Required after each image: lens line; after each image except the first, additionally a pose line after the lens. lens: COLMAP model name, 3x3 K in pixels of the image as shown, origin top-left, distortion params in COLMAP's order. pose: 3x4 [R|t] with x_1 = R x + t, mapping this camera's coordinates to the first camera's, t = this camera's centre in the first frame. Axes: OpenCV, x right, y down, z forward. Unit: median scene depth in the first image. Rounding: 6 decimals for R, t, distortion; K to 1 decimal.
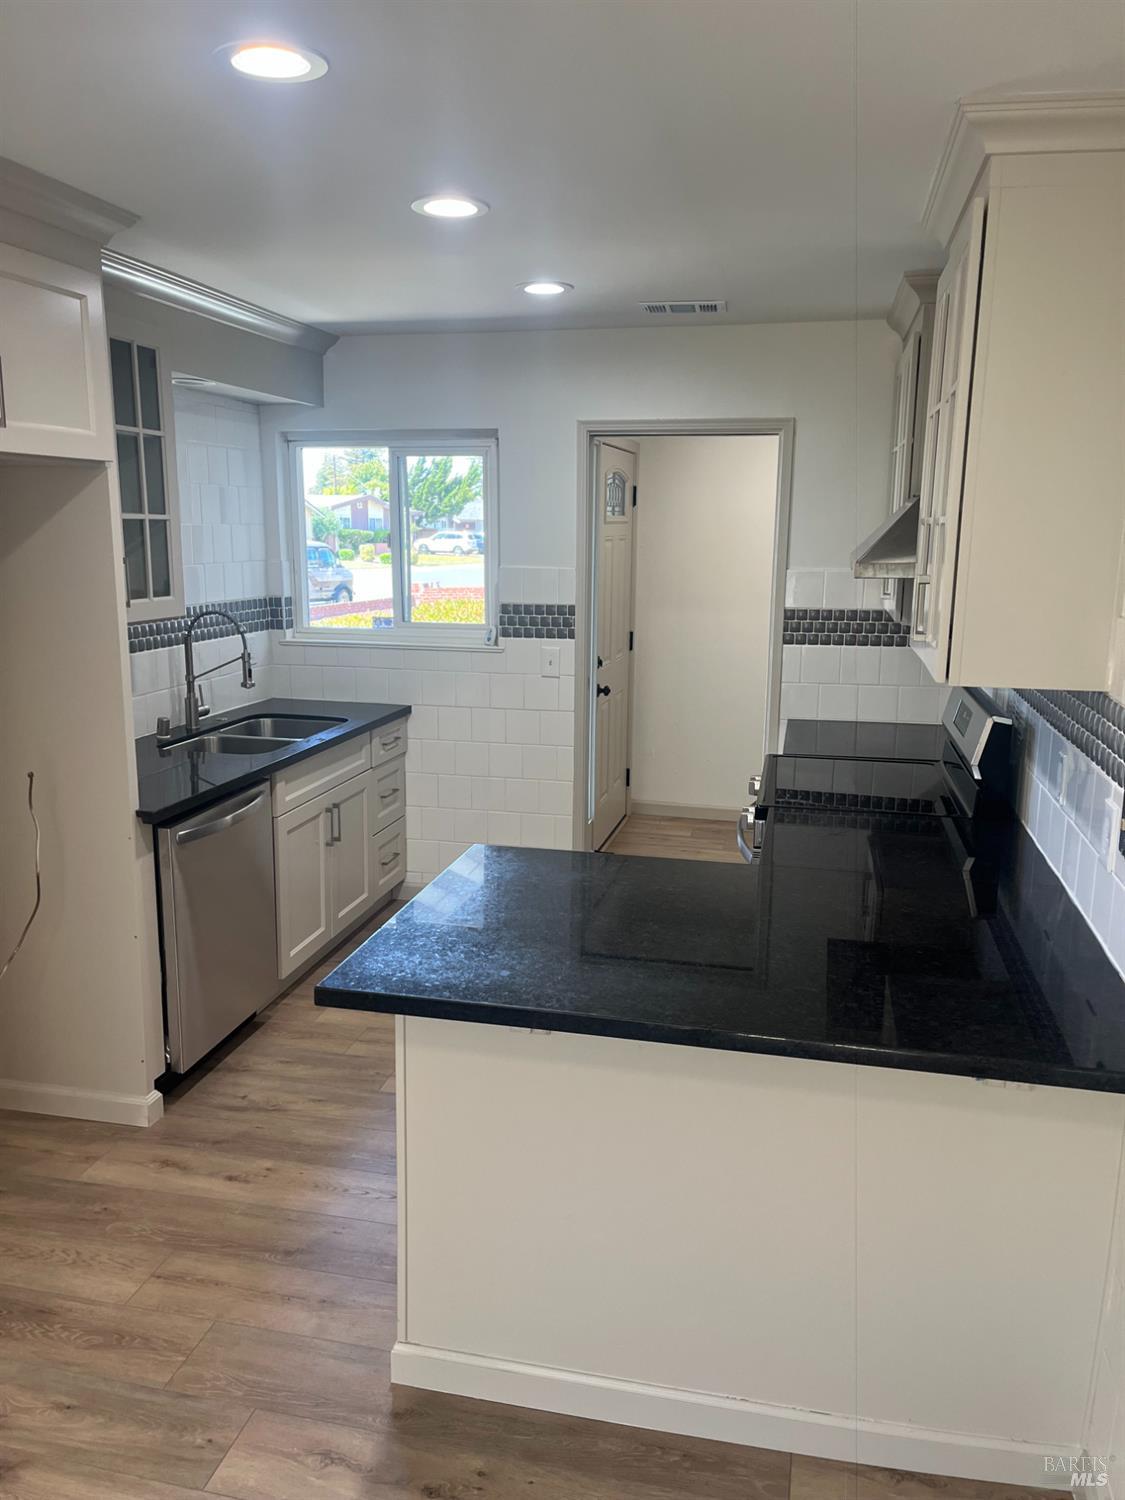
lens RADIAL K [[1138.1, 0, 562.9], [0, 1138.1, 760.2], [0, 0, 1]] dist [0.070879, -0.099841]
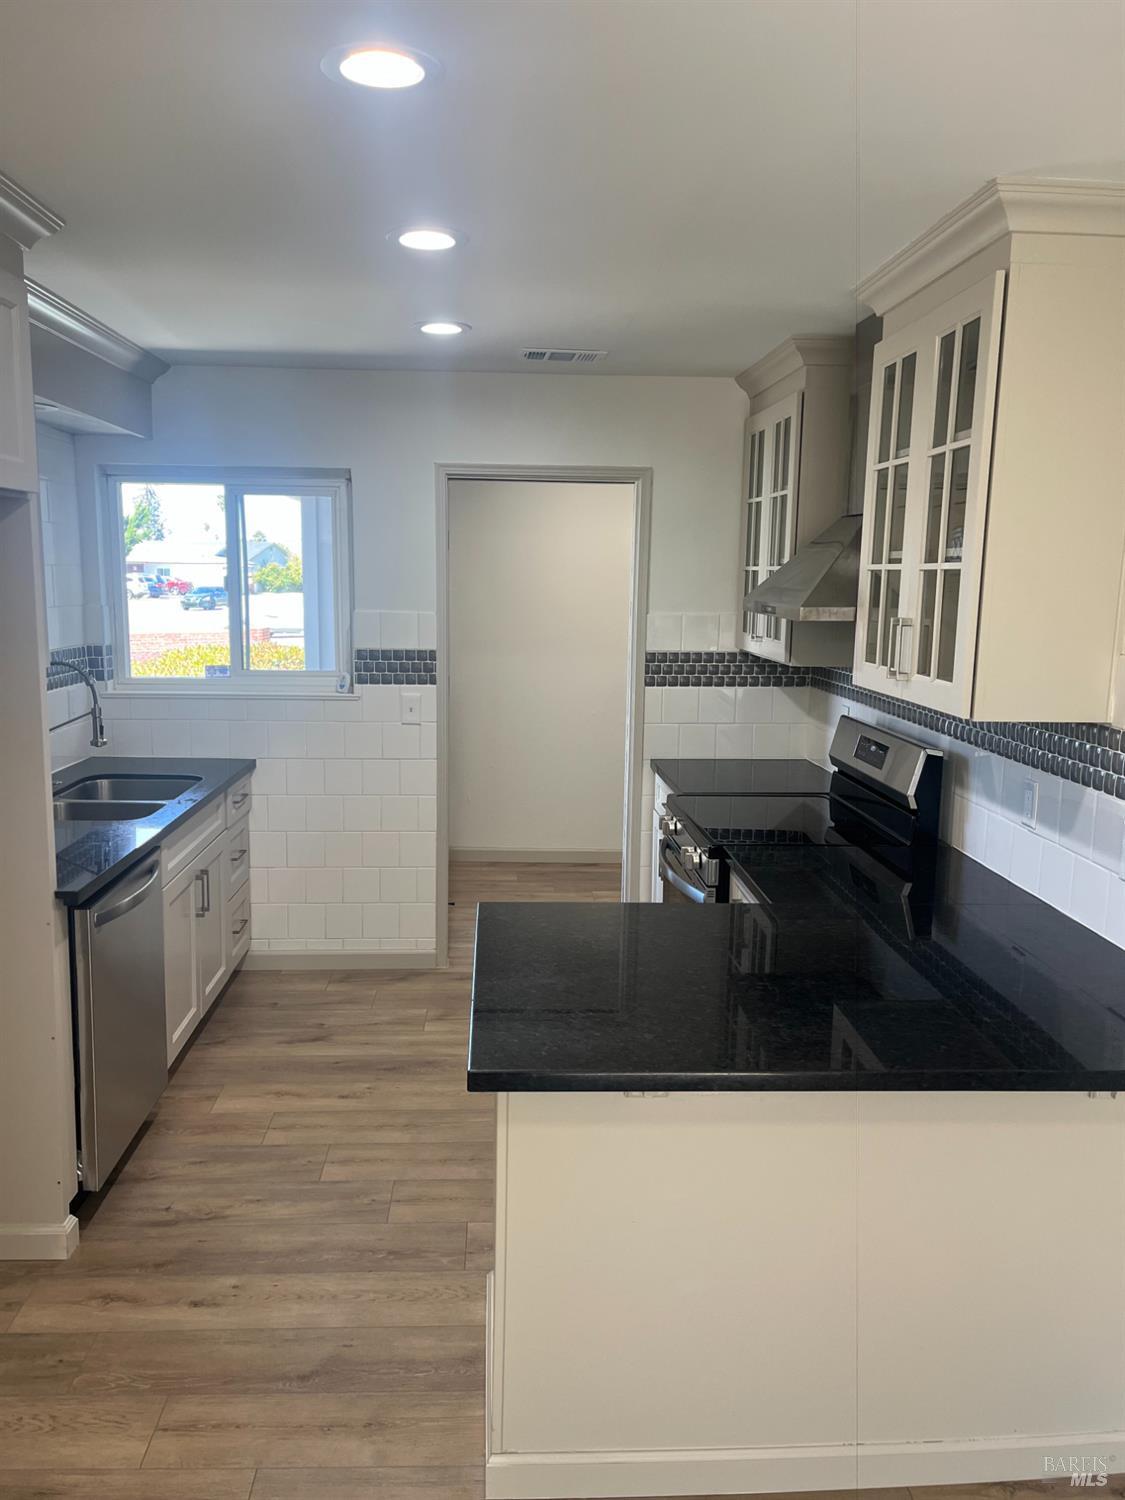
lens RADIAL K [[1138.1, 0, 553.4], [0, 1138.1, 760.4], [0, 0, 1]] dist [0.070879, -0.099841]
pose [[0.964274, -0.037028, 0.262305, -0.200452], [0.046947, 0.998396, -0.031649, -0.008675], [-0.260713, 0.042833, 0.964466, 0.050786]]
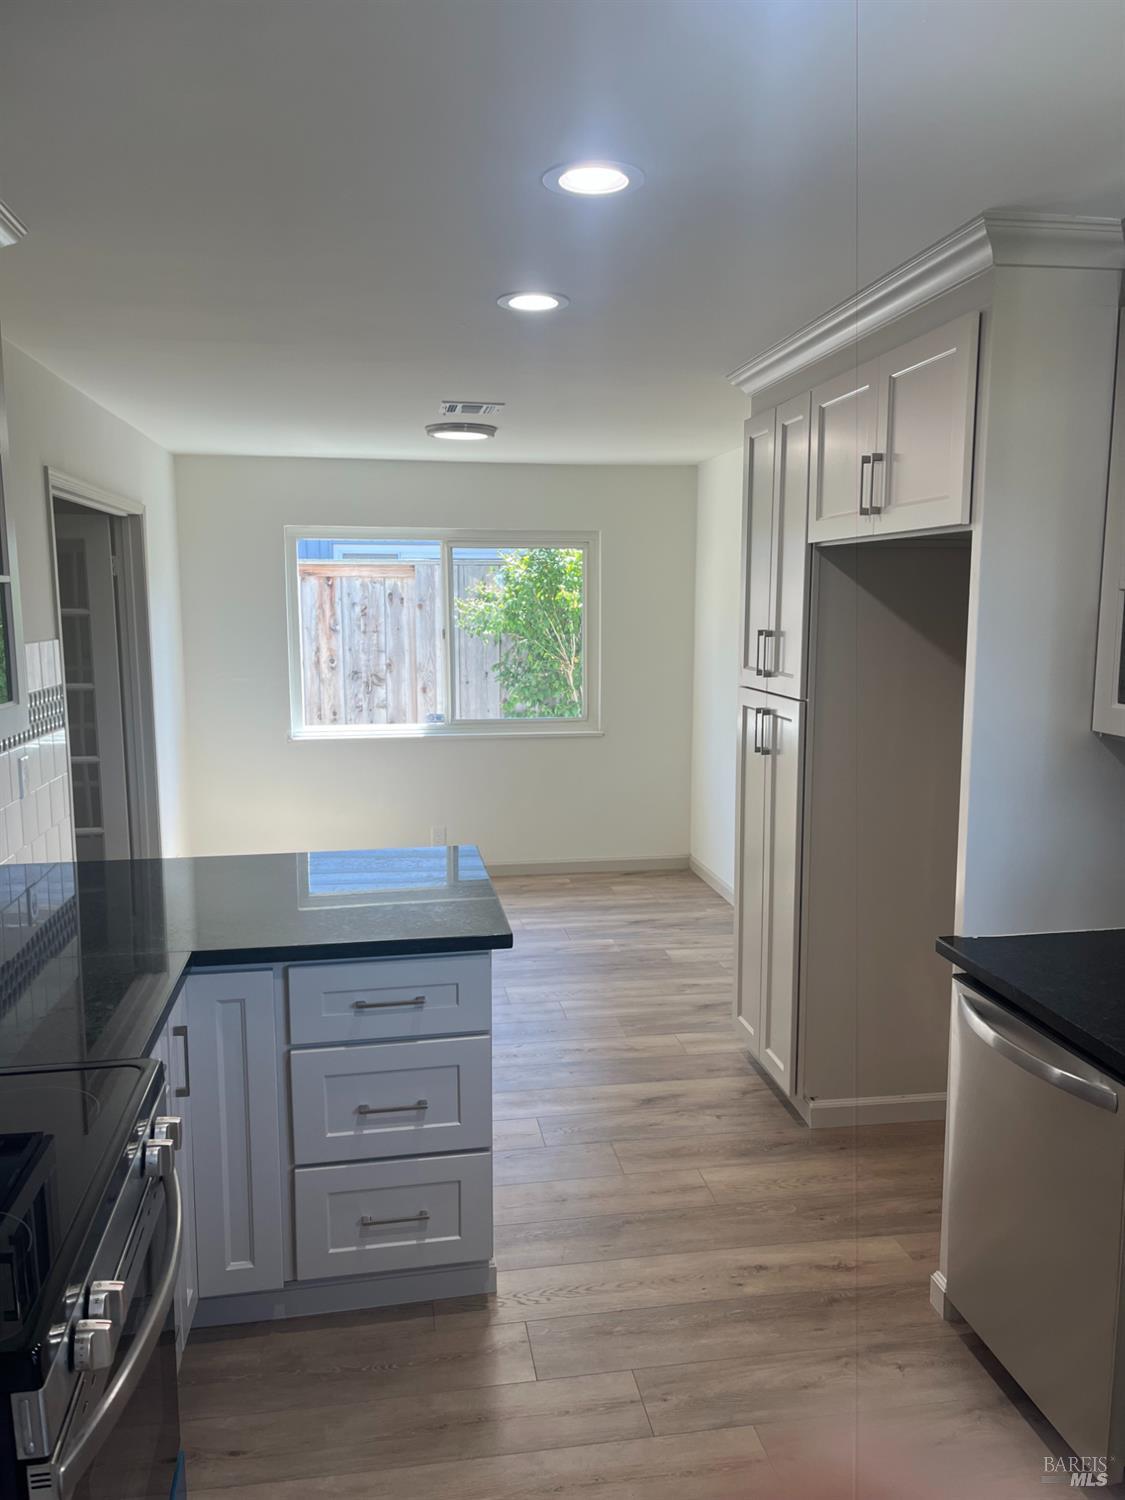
lens RADIAL K [[1138.1, 0, 575.7], [0, 1138.1, 747.6], [0, 0, 1]] dist [0.070879, -0.099841]
pose [[-0.923145, 0.042170, -0.382133, 0.171150], [-0.085519, 0.946538, 0.311049, -0.279856], [0.374820, 0.319823, -0.870186, 1.367193]]
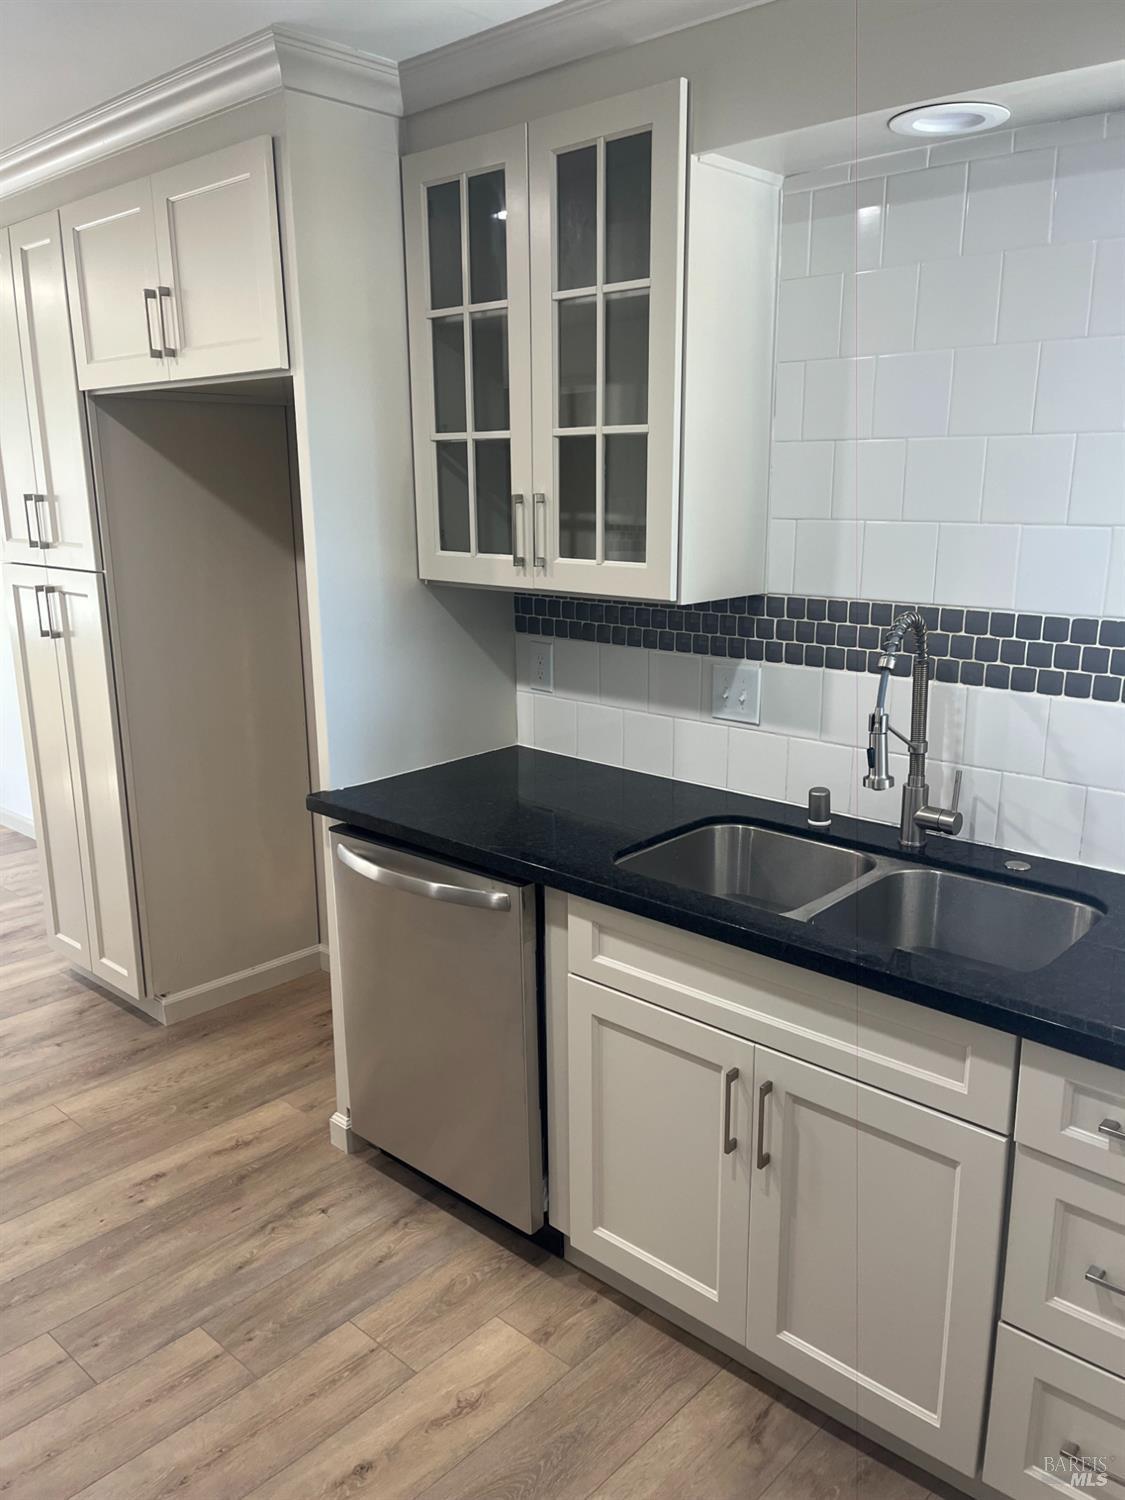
lens RADIAL K [[1138.1, 0, 575.6], [0, 1138.1, 751.8], [0, 0, 1]] dist [0.070879, -0.099841]
pose [[-0.488643, 0.197681, -0.849794, 0.213750], [-0.173246, 0.932615, 0.316566, -0.244412], [0.855110, 0.301912, -0.421469, 1.302343]]
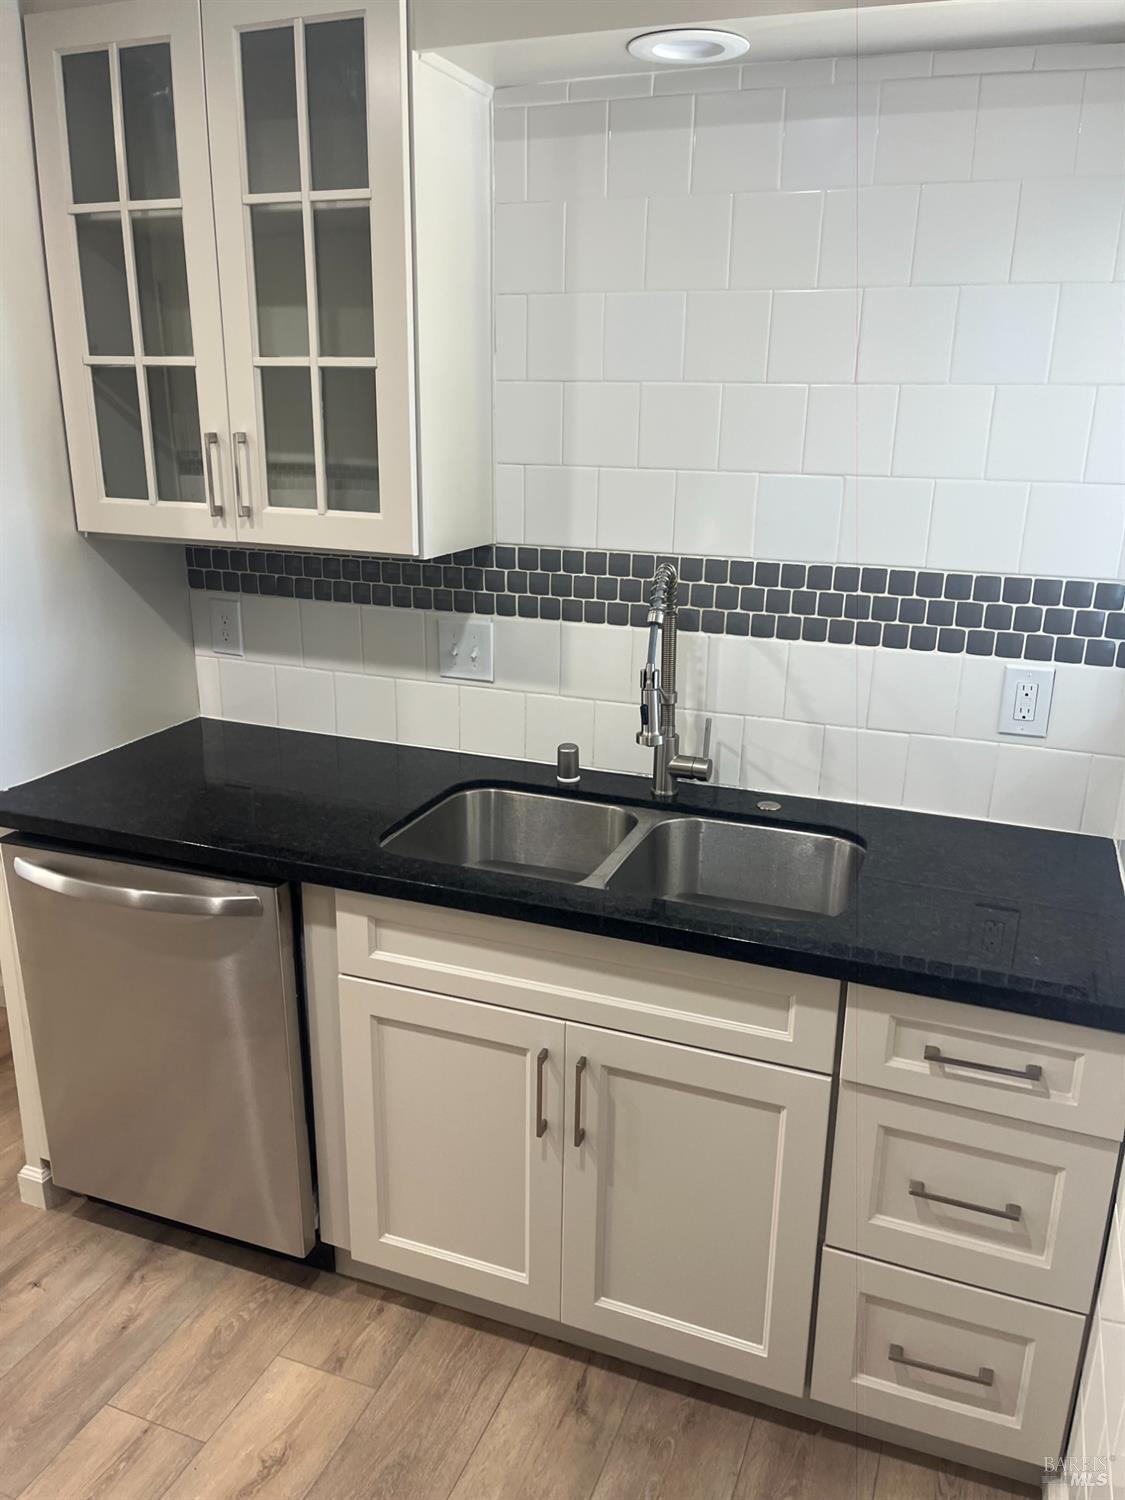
lens RADIAL K [[1138.1, 0, 568.8], [0, 1138.1, 753.7], [0, 0, 1]] dist [0.070879, -0.099841]
pose [[-0.143860, 0.278604, -0.949571, 0.200010], [-0.212502, 0.928471, 0.304607, -0.231507], [0.966513, 0.245606, -0.074366, 1.201913]]
